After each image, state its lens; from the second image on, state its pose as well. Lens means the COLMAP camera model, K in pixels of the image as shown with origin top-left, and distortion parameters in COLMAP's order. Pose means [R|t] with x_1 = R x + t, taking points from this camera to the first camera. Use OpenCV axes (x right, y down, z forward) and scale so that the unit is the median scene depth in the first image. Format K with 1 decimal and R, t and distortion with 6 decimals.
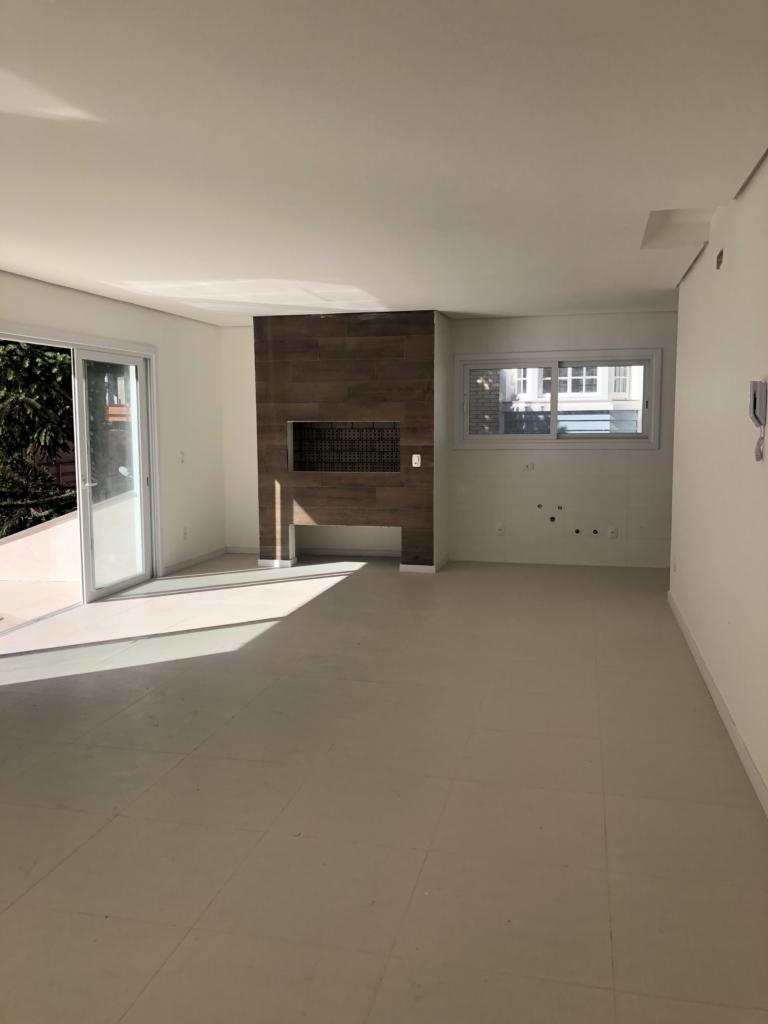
lens RADIAL K [[848.7, 0, 385.1], [0, 848.7, 506.6], [0, 0, 1]] dist [0.011980, -0.002976]
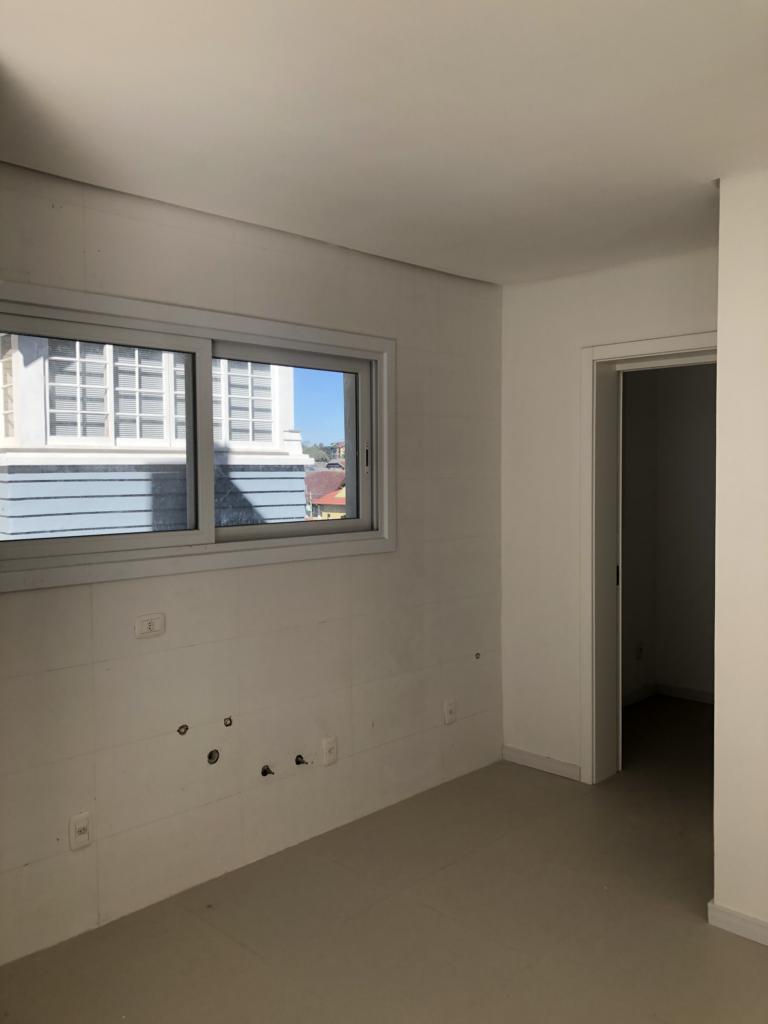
lens RADIAL K [[848.6, 0, 387.1], [0, 848.6, 471.4], [0, 0, 1]] dist [-0.001833, -0.001900]
pose [[0.511050, 0.002523, 0.859548, -0.085205], [0.088586, 0.994516, -0.055588, -0.083394], [-0.854974, 0.104552, 0.508024, 0.744606]]
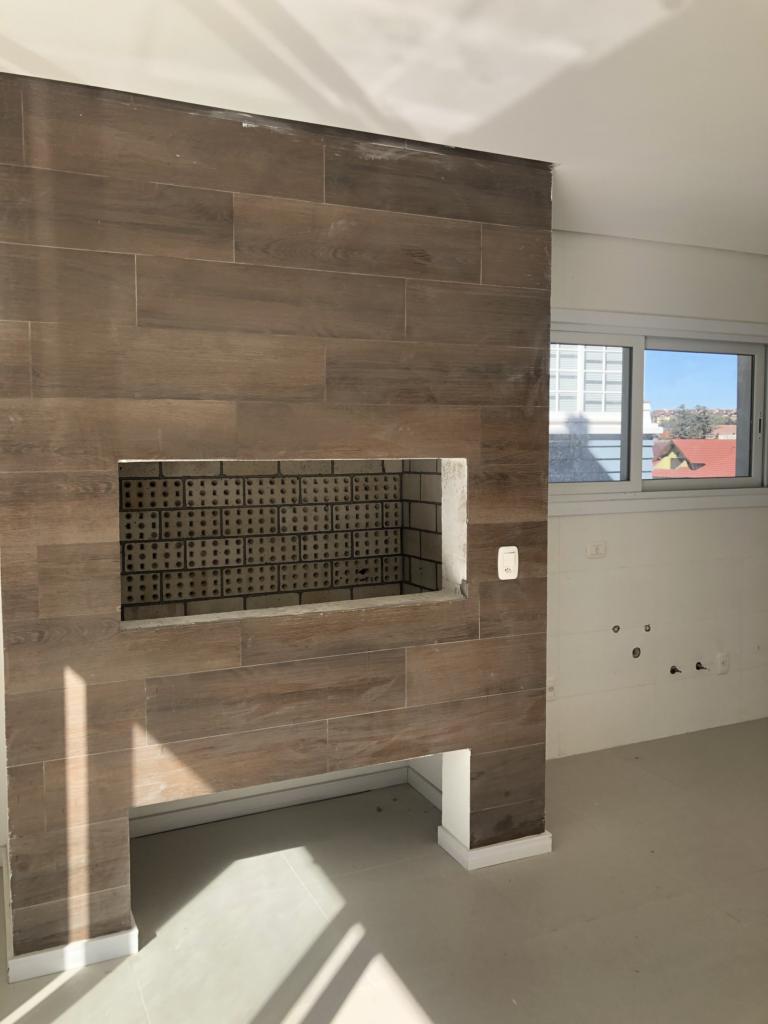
lens RADIAL K [[855.4, 0, 402.4], [0, 855.4, 492.6], [0, 0, 1]] dist [0.046824, -0.003574]
pose [[0.768270, -0.032491, 0.639301, -0.227956], [0.060840, 0.997896, -0.022398, -0.076196], [-0.637228, 0.056103, 0.768631, 0.708217]]
